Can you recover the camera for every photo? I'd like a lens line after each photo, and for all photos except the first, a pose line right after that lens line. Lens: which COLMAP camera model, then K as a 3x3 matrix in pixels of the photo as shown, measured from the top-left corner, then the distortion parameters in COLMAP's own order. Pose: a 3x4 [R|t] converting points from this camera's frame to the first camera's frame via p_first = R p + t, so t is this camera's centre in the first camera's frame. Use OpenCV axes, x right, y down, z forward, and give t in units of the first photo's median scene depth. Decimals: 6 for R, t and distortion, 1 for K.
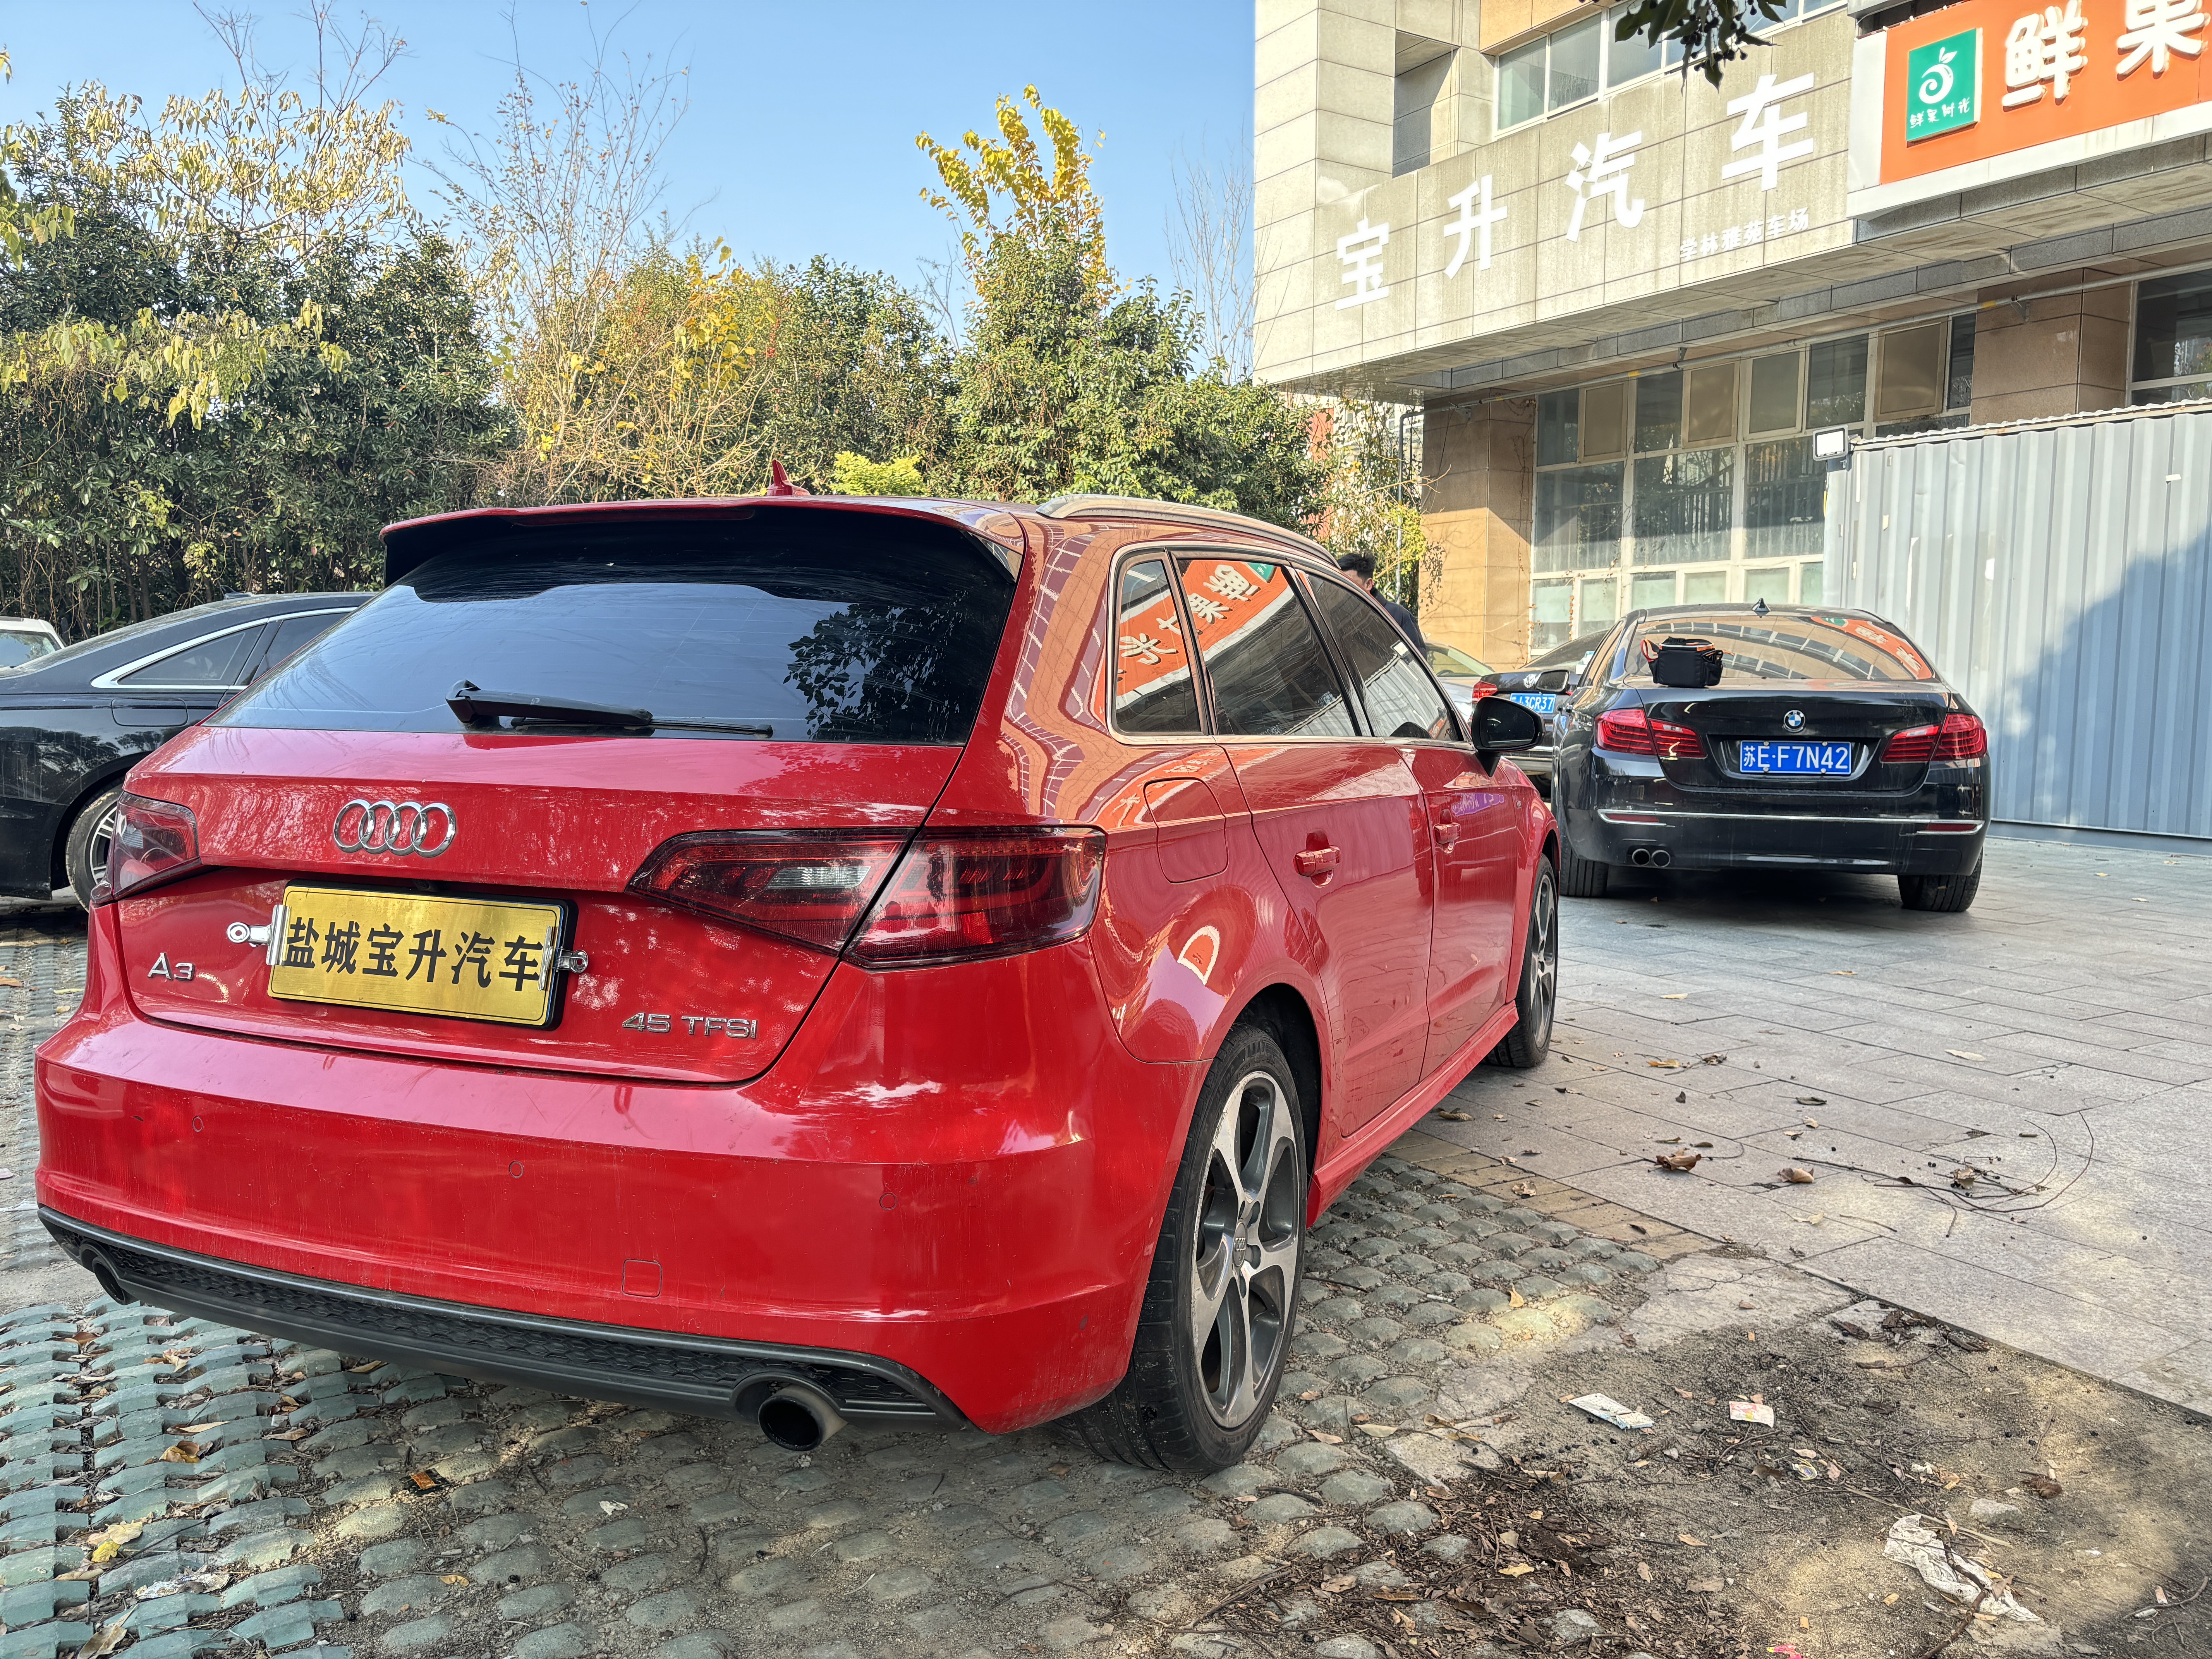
lens RADIAL K [[1665.7, 0, 1119.7], [0, 1665.7, 833.3], [0, 0, 1]] dist [0.053103, -0.042798]
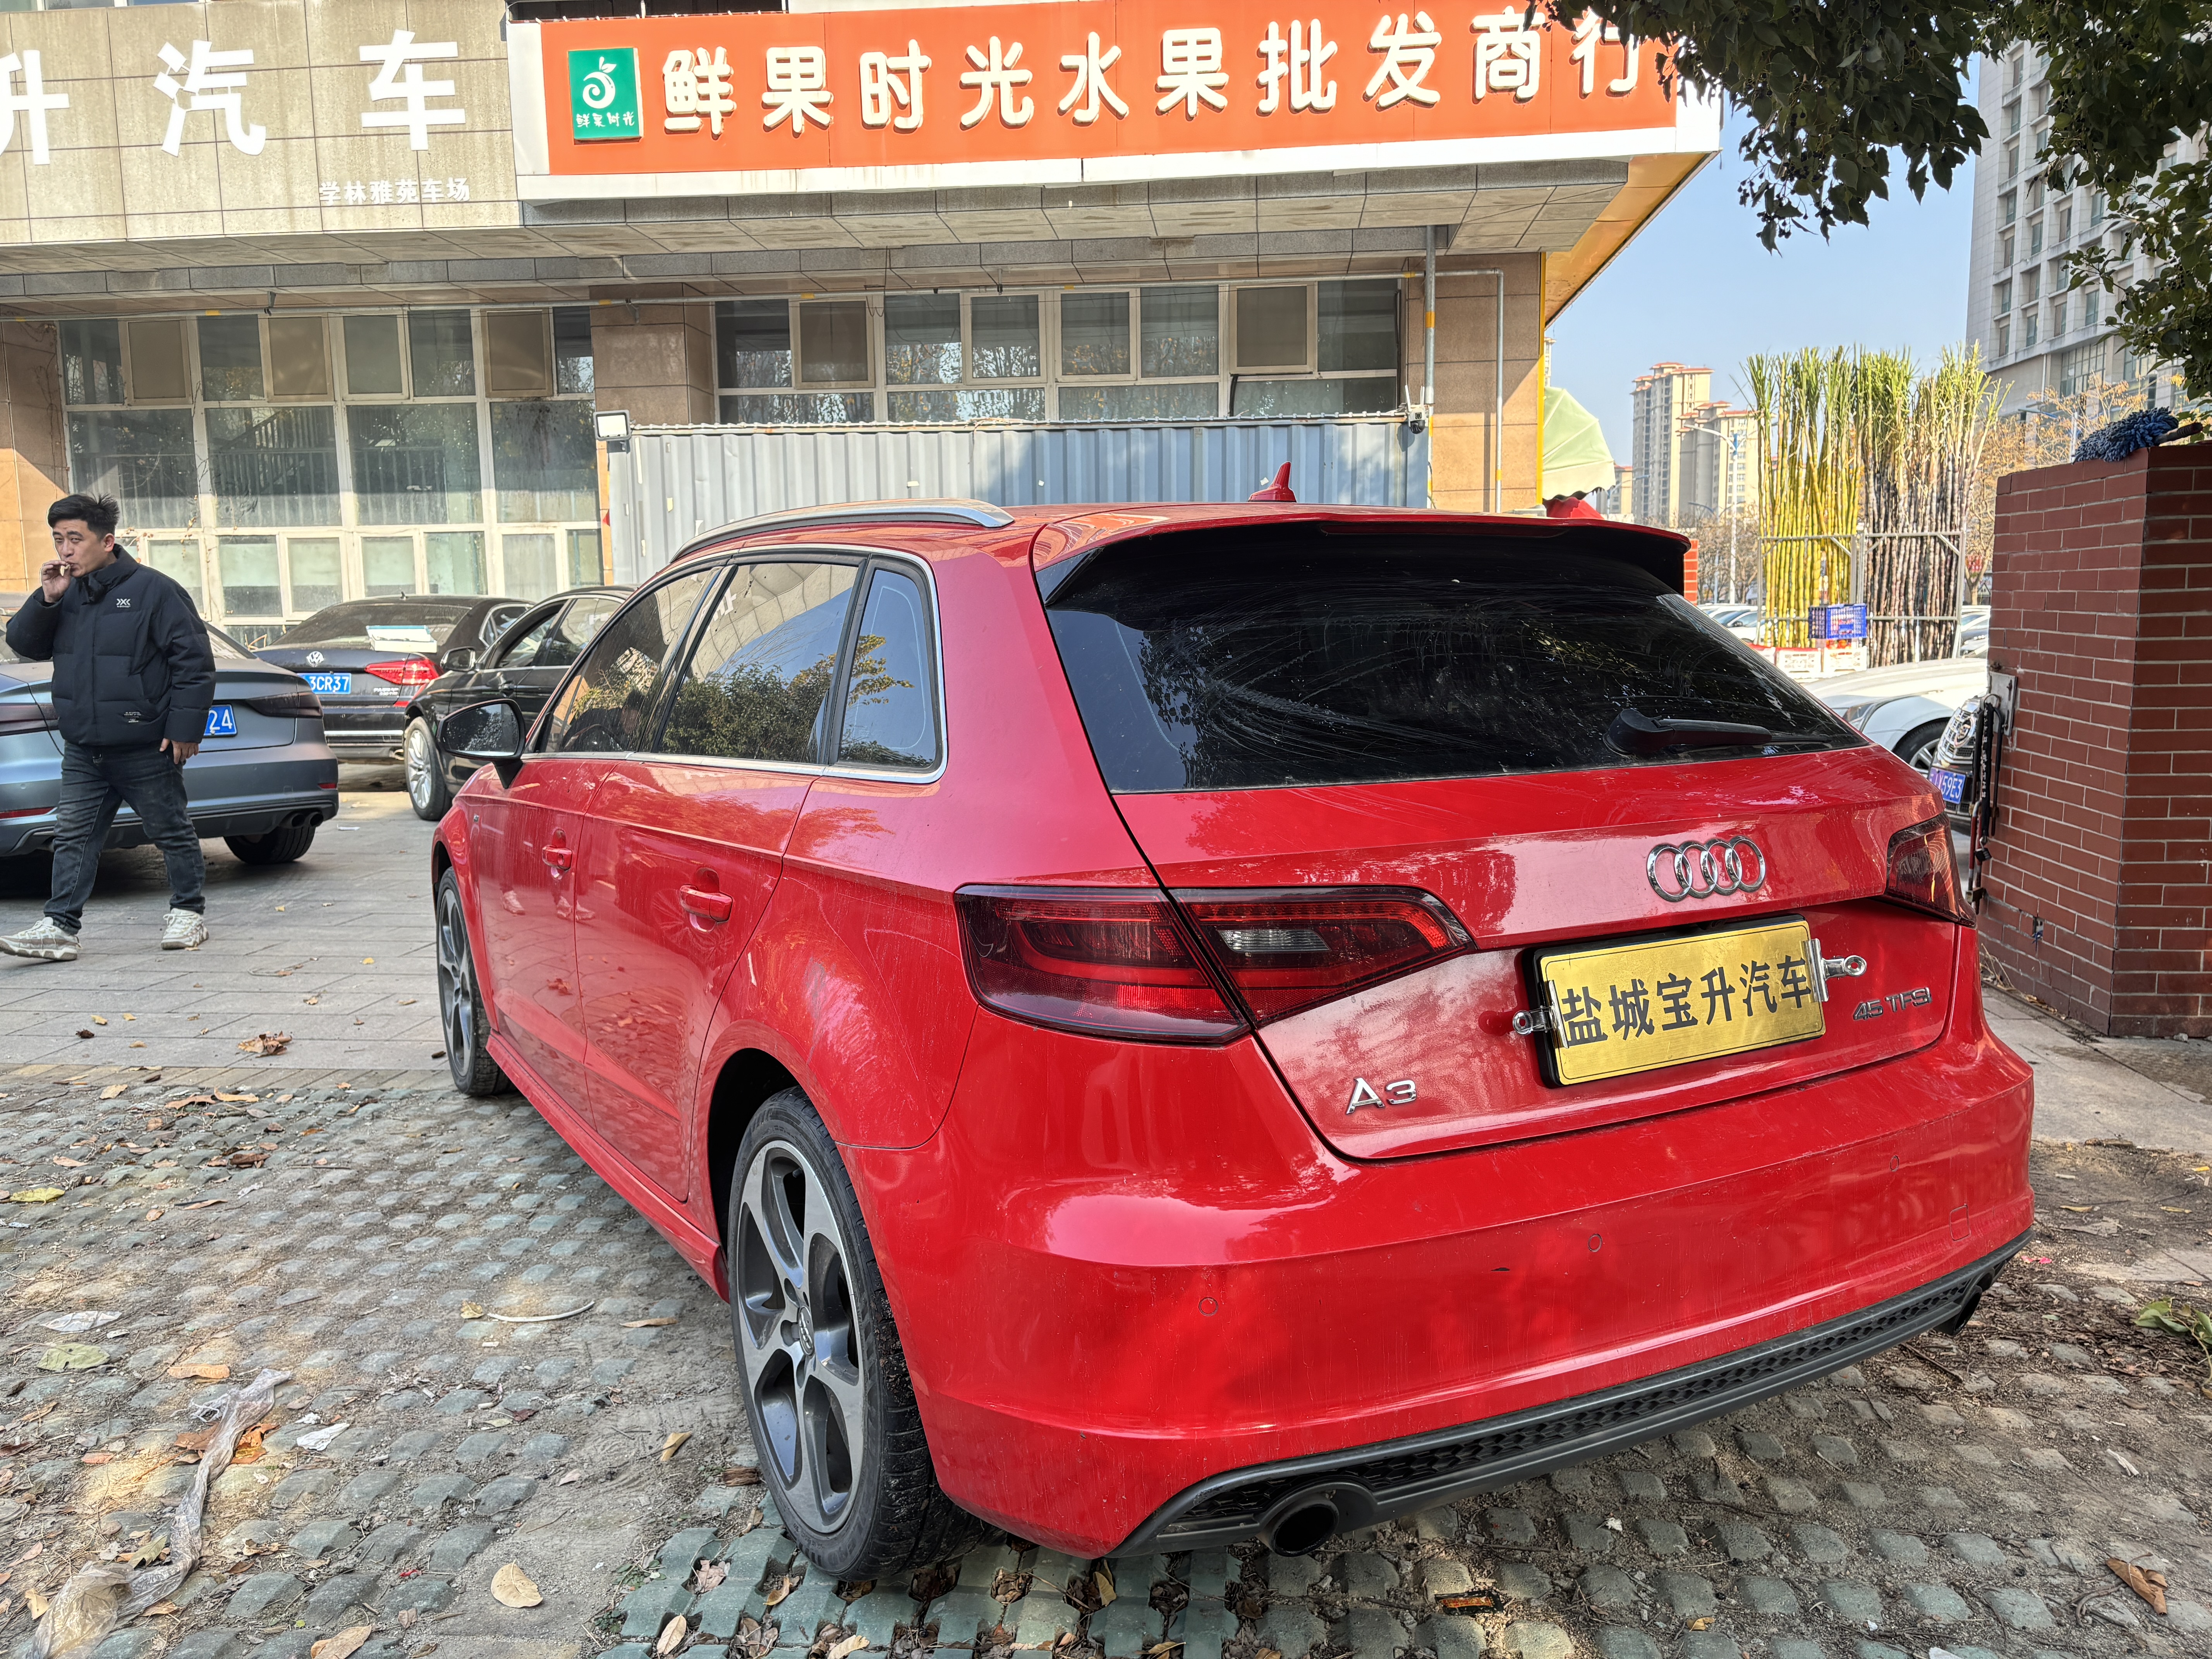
lens RADIAL K [[1665.7, 0, 1119.7], [0, 1665.7, 833.3], [0, 0, 1]] dist [0.053103, -0.042798]
pose [[0.608502, -0.111640, 0.785660, -0.184249], [0.094780, 0.993192, 0.067722, -0.015885], [-0.787872, 0.033256, 0.614940, 0.090563]]
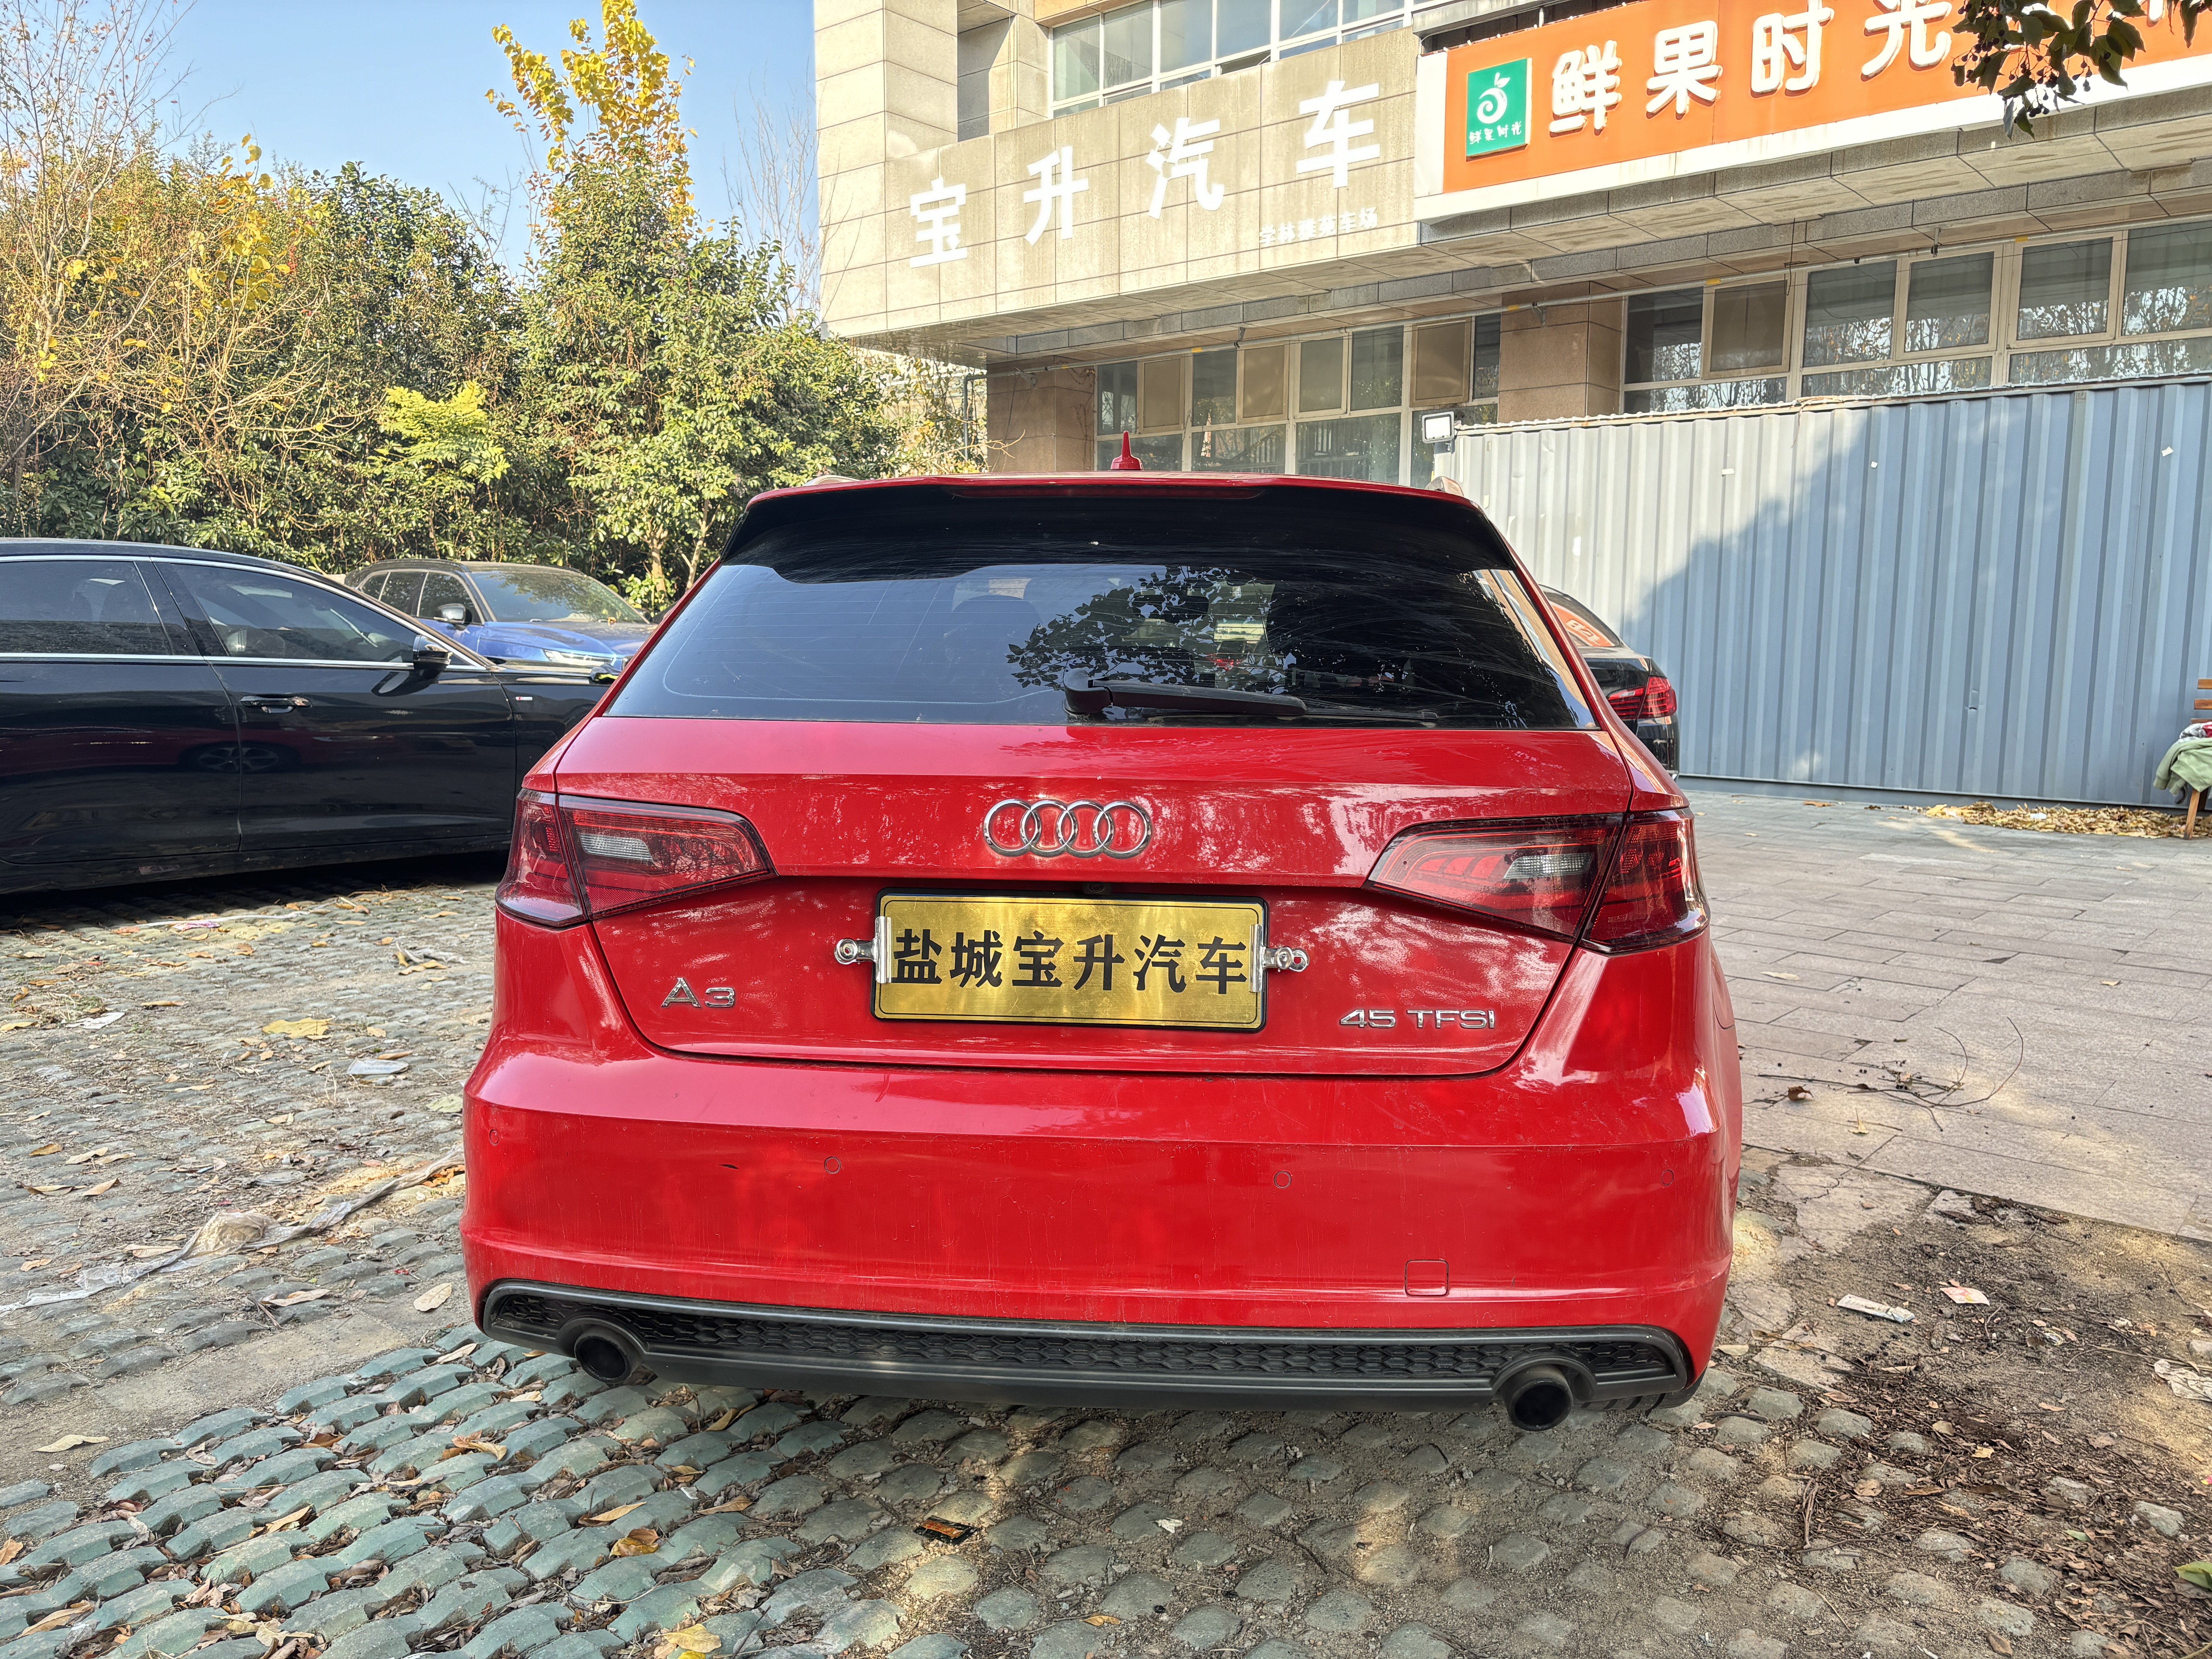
lens RADIAL K [[1676.1, 0, 1122.5], [0, 1676.1, 825.8], [0, 0, 1]] dist [0.029232, 0.004725]
pose [[0.951045, -0.032924, 0.307292, -0.091837], [0.027052, 0.999361, 0.023349, -0.003298], [-0.307865, -0.013893, 0.951329, 0.014841]]
